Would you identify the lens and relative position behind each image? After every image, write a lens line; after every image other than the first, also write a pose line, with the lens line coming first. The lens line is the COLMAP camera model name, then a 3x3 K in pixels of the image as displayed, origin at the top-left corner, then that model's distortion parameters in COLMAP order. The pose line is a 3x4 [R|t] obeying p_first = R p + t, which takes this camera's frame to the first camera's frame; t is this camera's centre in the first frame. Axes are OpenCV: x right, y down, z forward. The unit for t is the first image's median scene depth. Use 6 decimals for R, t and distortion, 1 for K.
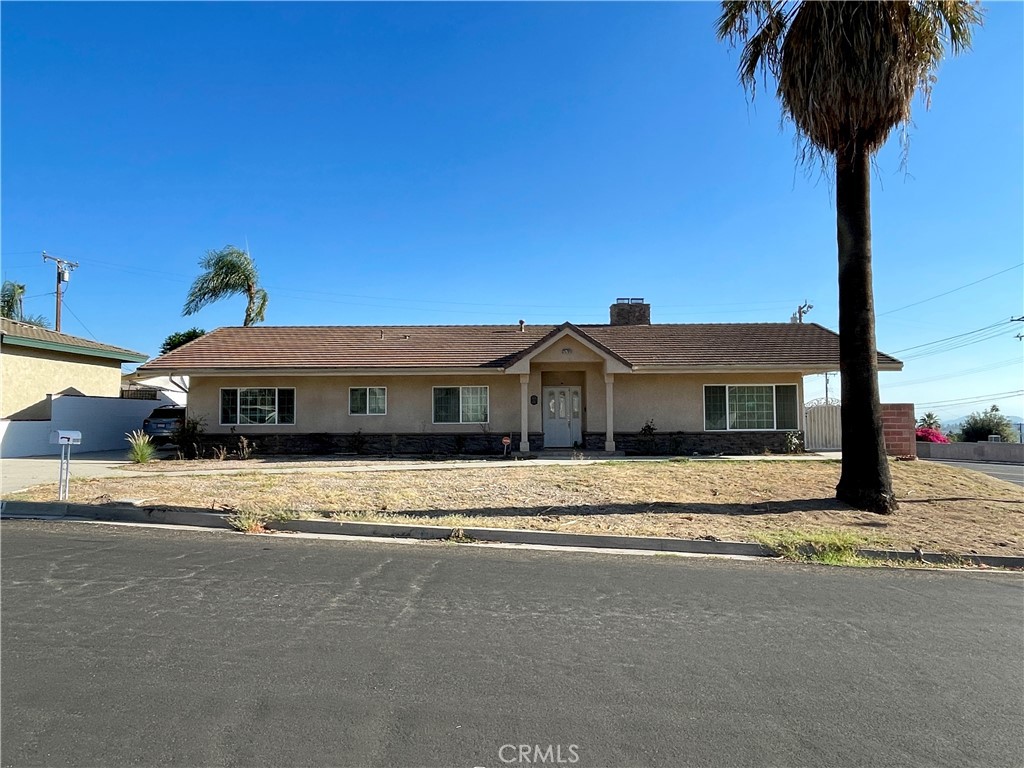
lens RADIAL K [[689.5, 0, 512.0], [0, 689.5, 384.0], [0, 0, 1]] dist [0.005969, 0.000033]
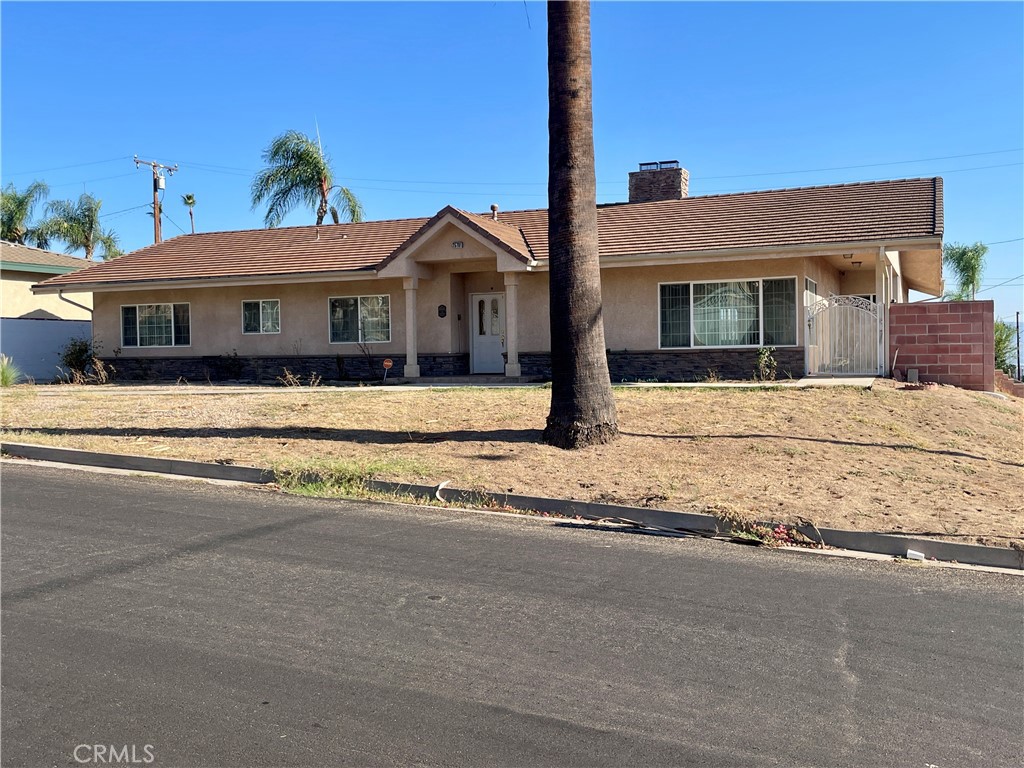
lens RADIAL K [[989.6, 0, 512.0], [0, 989.6, 384.0], [0, 0, 1]] dist [0.080253, -0.005822]
pose [[0.924184, 0.003097, -0.381935, 0.525532], [0.028028, 0.996721, 0.075901, 0.022470], [0.380918, -0.080851, 0.921067, 0.009192]]
